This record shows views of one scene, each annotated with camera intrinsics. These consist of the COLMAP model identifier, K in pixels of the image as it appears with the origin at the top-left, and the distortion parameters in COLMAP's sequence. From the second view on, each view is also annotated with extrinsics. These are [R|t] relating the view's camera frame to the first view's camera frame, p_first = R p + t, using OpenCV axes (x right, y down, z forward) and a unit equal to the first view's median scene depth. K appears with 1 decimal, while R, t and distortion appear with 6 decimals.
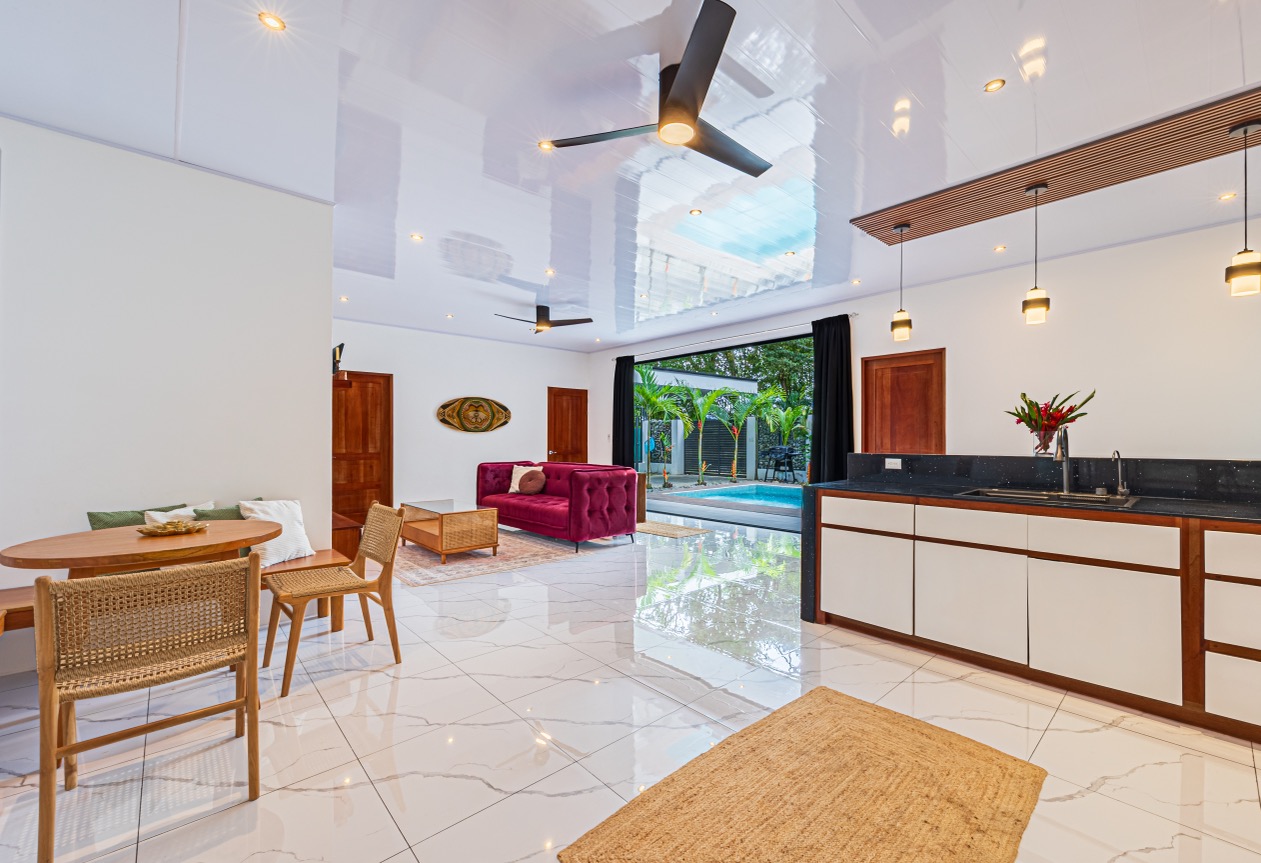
lens RADIAL K [[514.6, 0, 660.6], [0, 514.6, 433.2], [0, 0, 1]] dist [0.000117, 0.000919]
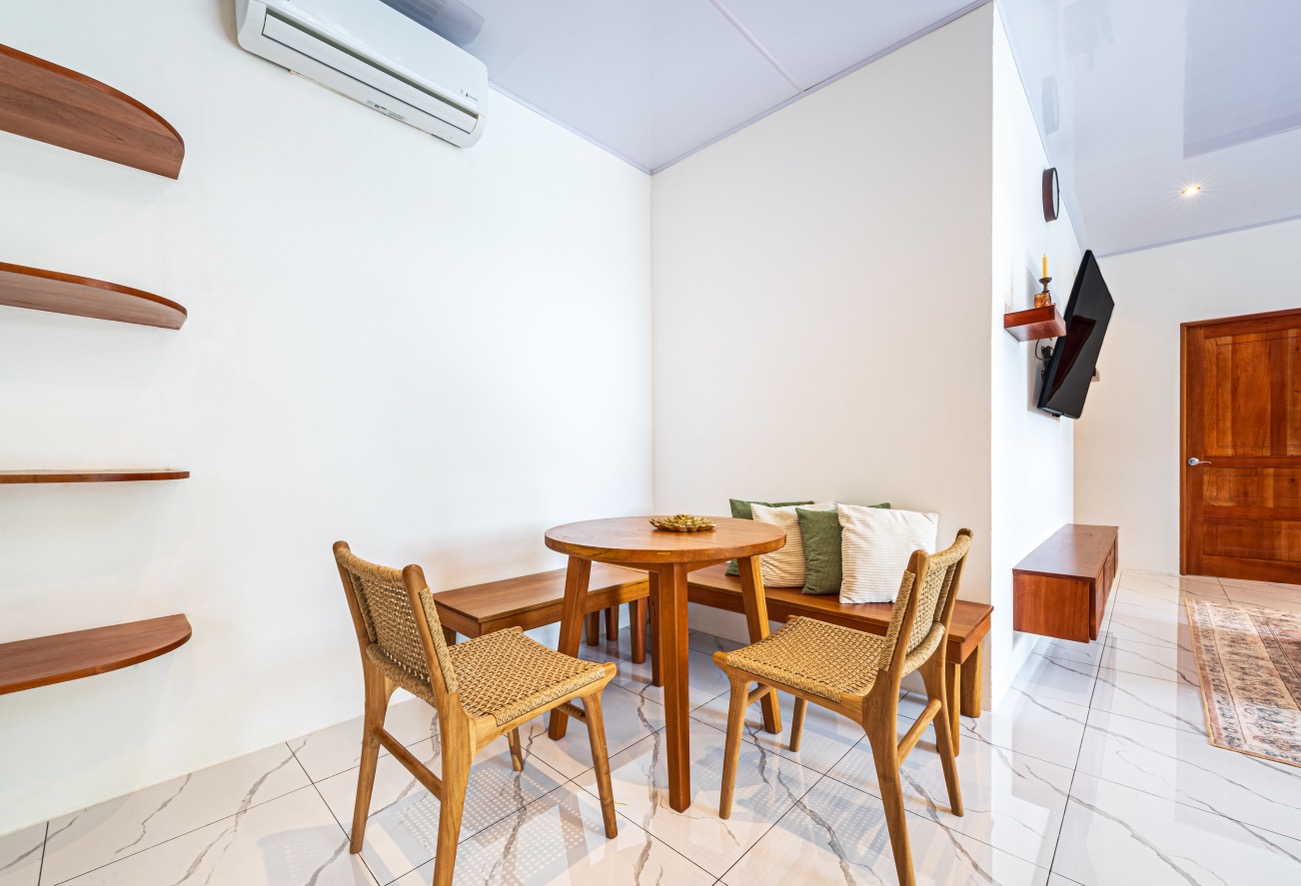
lens RADIAL K [[530.9, 0, 651.9], [0, 530.9, 467.7], [0, 0, 1]] dist [0.000117, 0.000919]
pose [[0.057919, 0.021280, -0.998094, -0.033242], [0.021806, 0.999507, 0.022576, 0.023145], [0.998083, -0.023072, 0.057426, 0.281790]]
